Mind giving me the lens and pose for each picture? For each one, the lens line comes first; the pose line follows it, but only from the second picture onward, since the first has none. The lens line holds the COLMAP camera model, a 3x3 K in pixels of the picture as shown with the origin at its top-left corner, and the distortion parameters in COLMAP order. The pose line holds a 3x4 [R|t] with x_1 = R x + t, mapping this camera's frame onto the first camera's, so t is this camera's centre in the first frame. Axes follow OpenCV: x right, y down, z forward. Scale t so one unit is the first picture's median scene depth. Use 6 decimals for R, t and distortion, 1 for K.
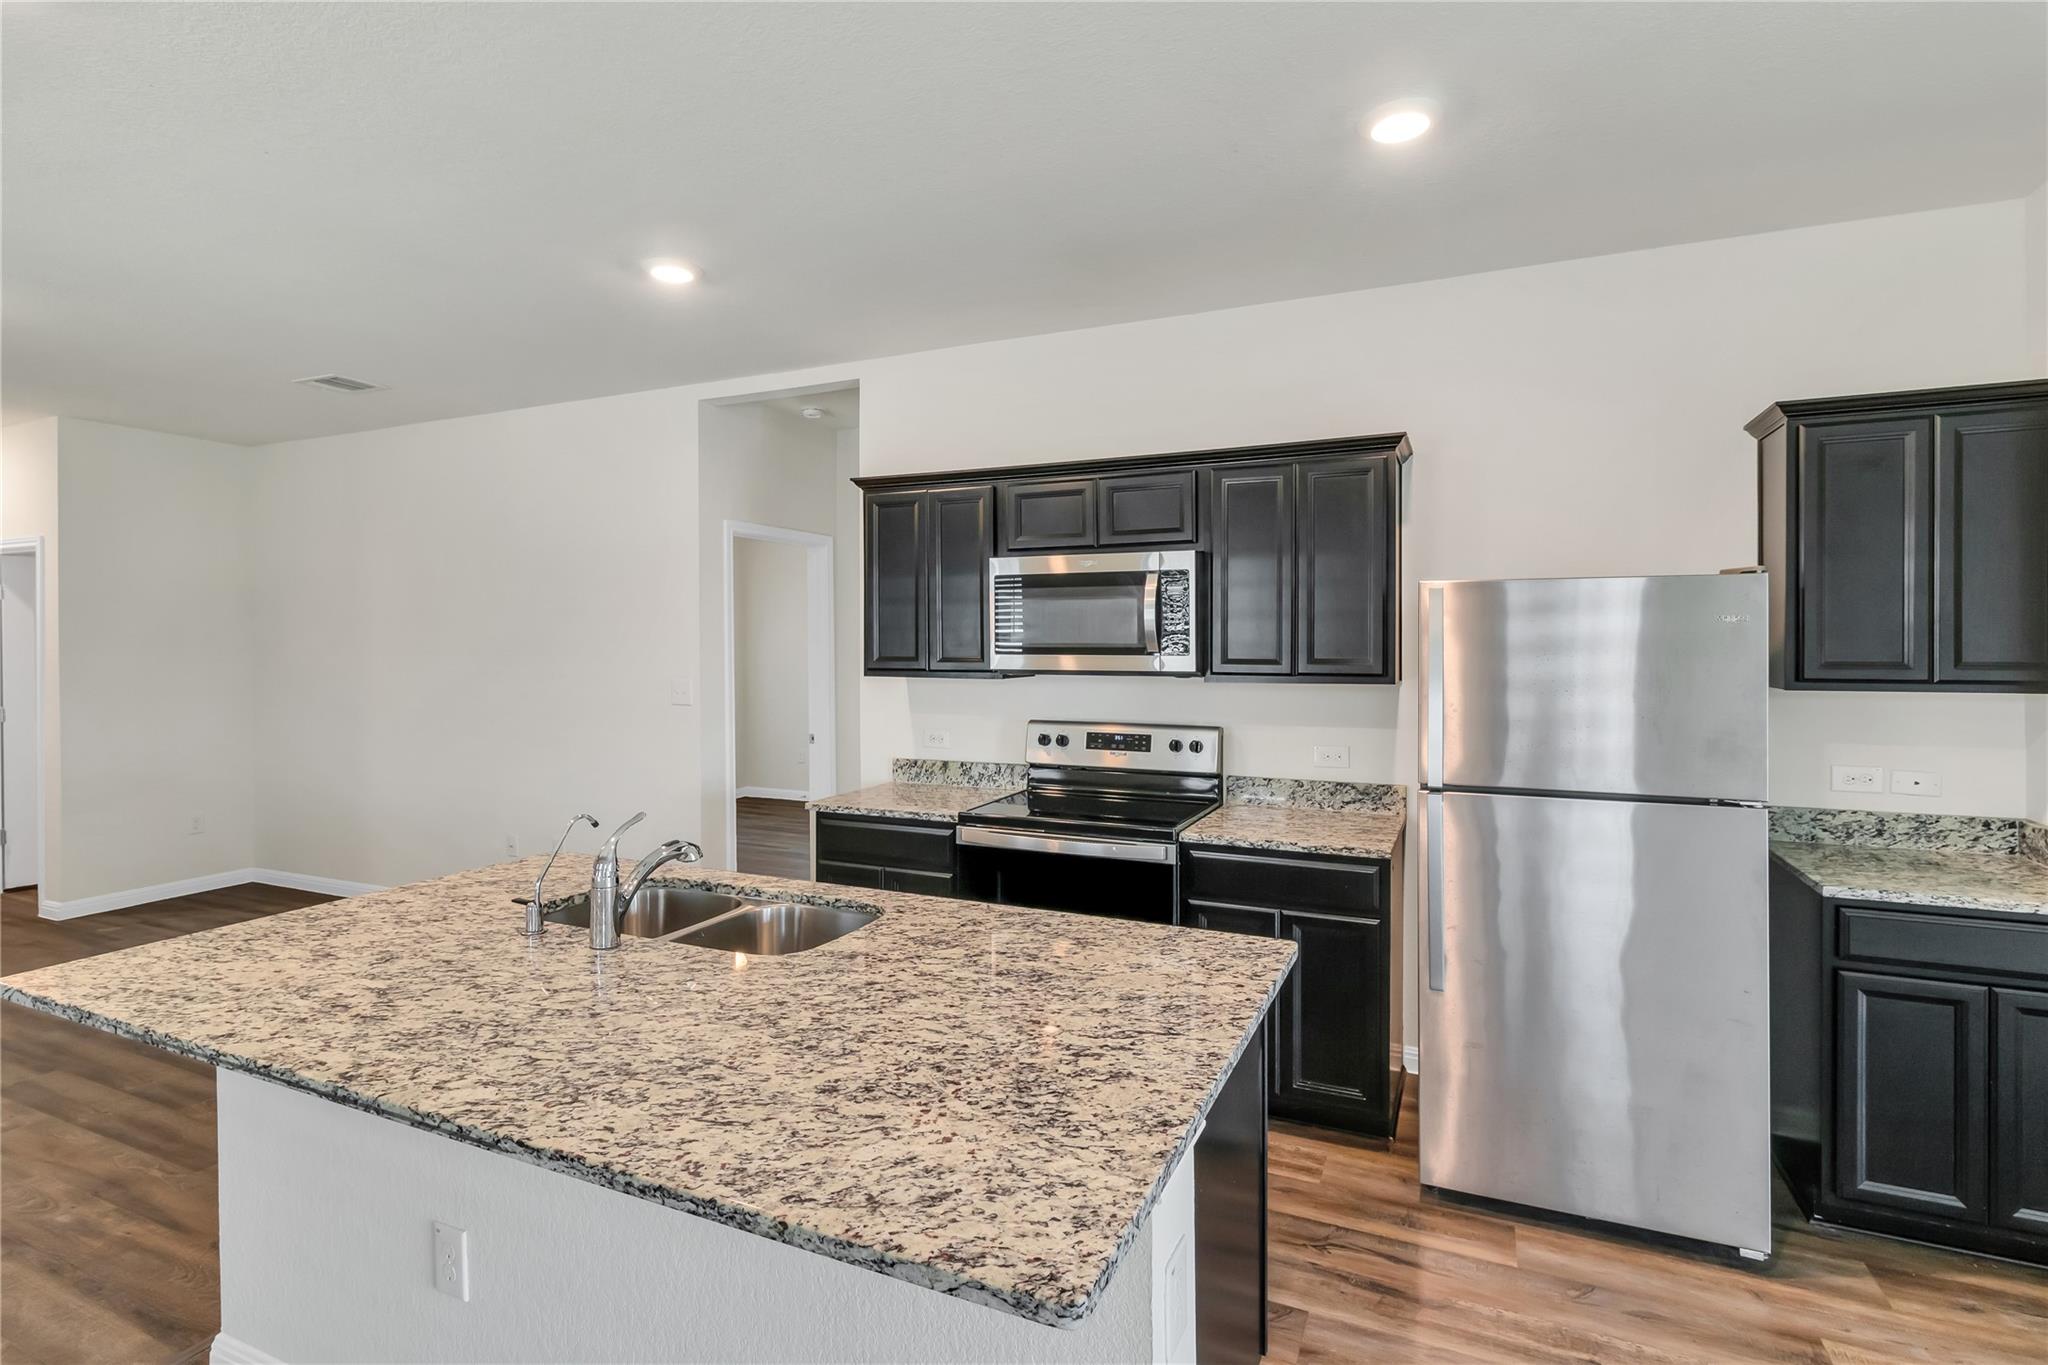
lens RADIAL K [[966.9, 0, 1063.6], [0, 966.9, 651.0], [0, 0, 1]] dist [0.001958, -0.000695]
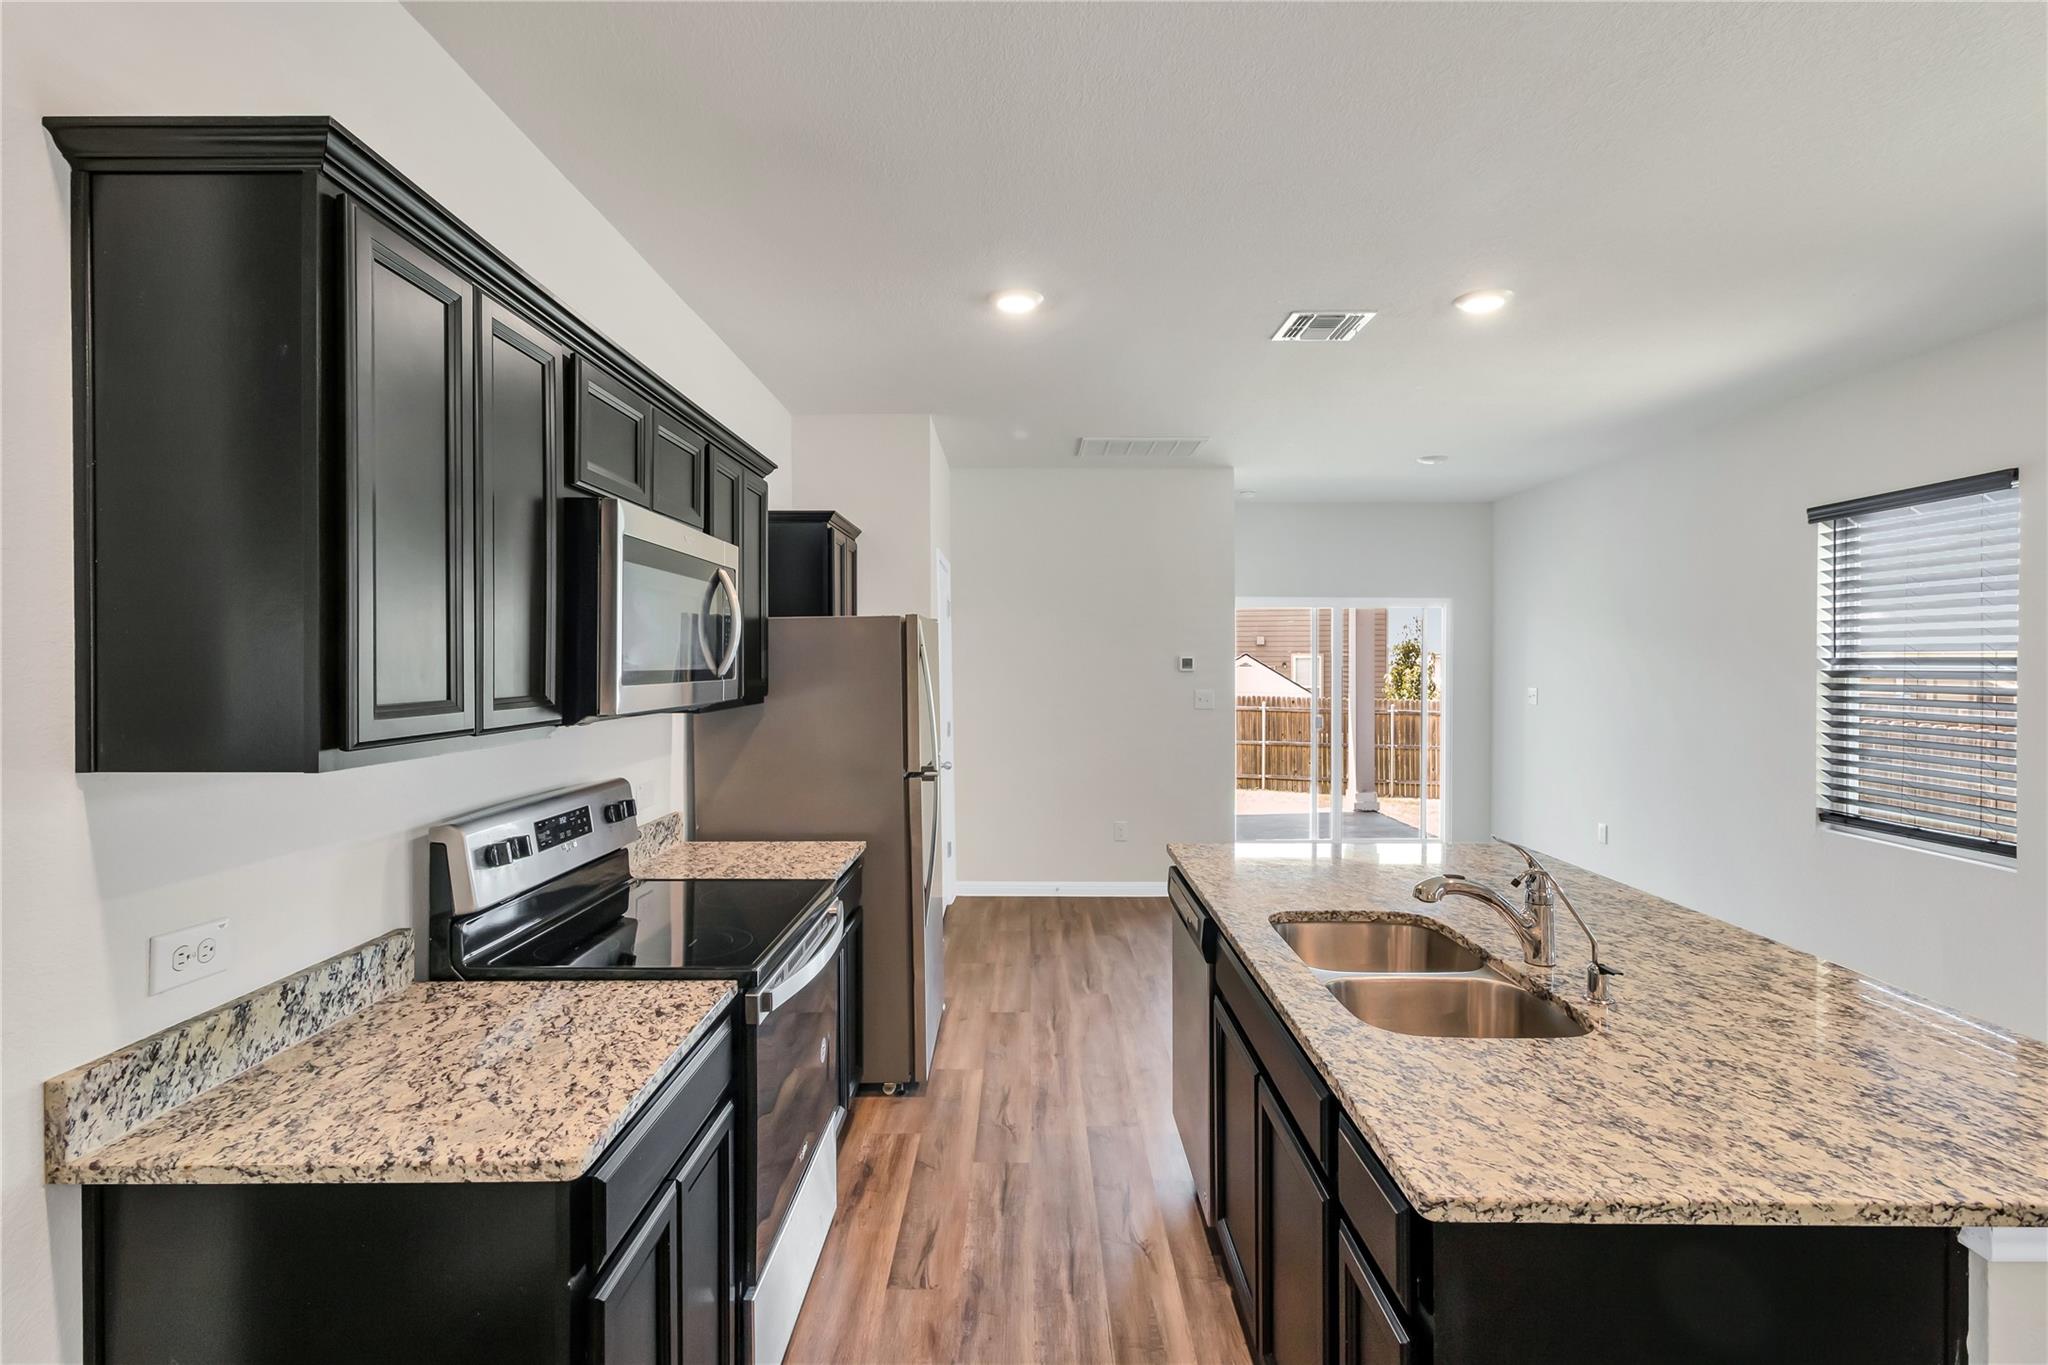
lens RADIAL K [[966.9, 0, 1027.4], [0, 966.9, 667.2], [0, 0, 1]] dist [0.001958, -0.000695]
pose [[-0.391897, -0.002949, 0.920004, -0.717886], [0.010542, 0.999915, 0.007696, -0.008448], [-0.919949, 0.012714, -0.391833, 1.136457]]
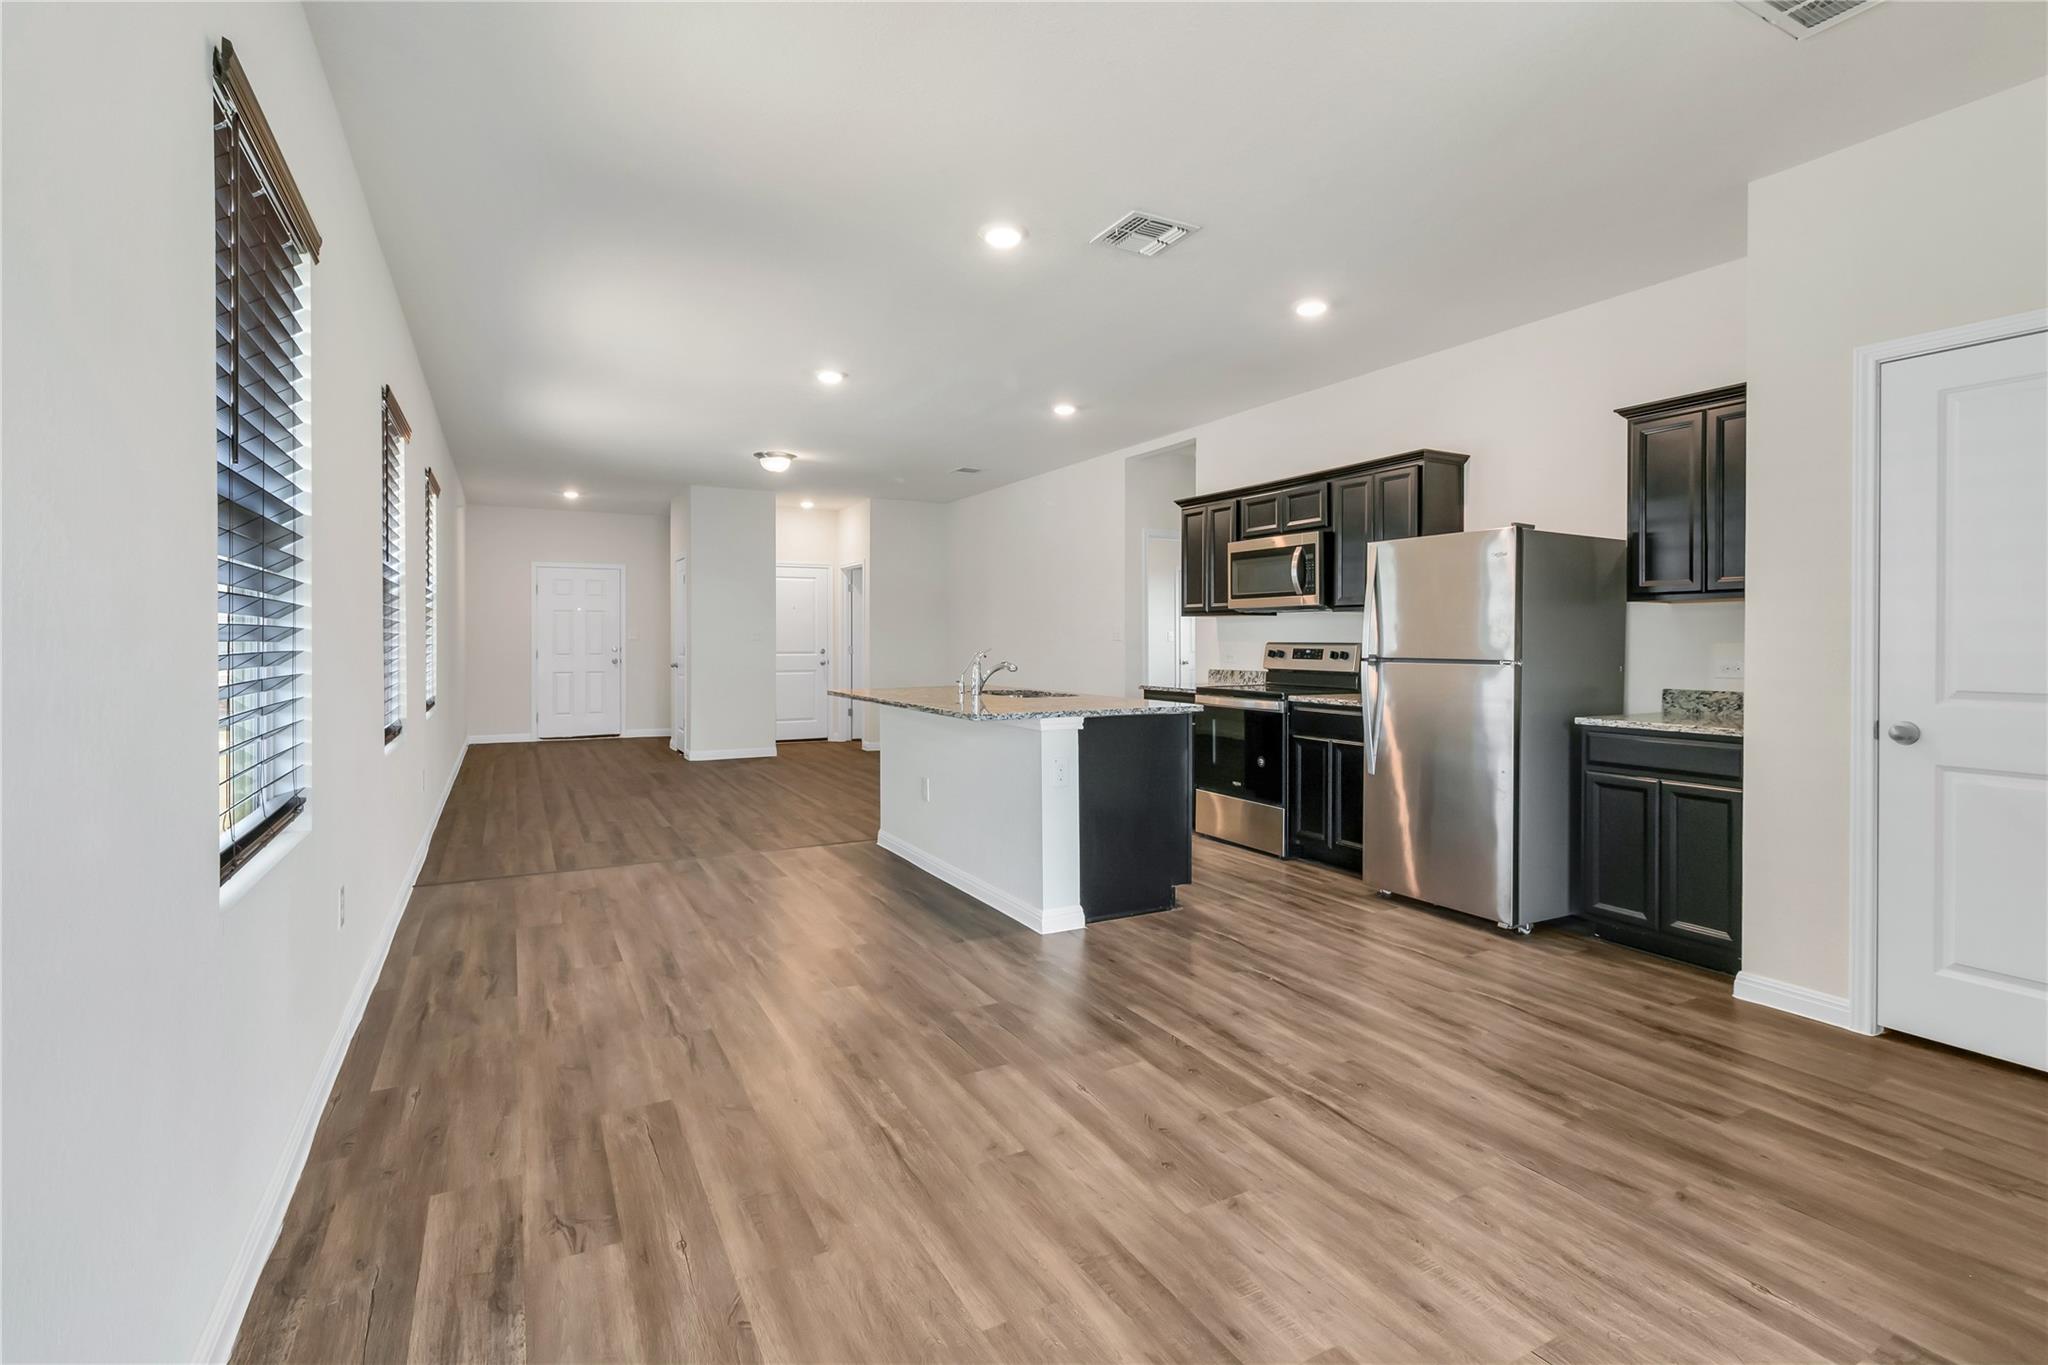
lens RADIAL K [[1012.4, 0, 1048.4], [0, 1012.4, 658.1], [0, 0, 1]] dist [0.006217, 0.000404]
pose [[0.788220, 0.012523, -0.615267, 0.877059], [-0.008314, 0.999918, 0.009700, 0.103226], [0.615338, -0.002530, 0.788259, -0.681155]]
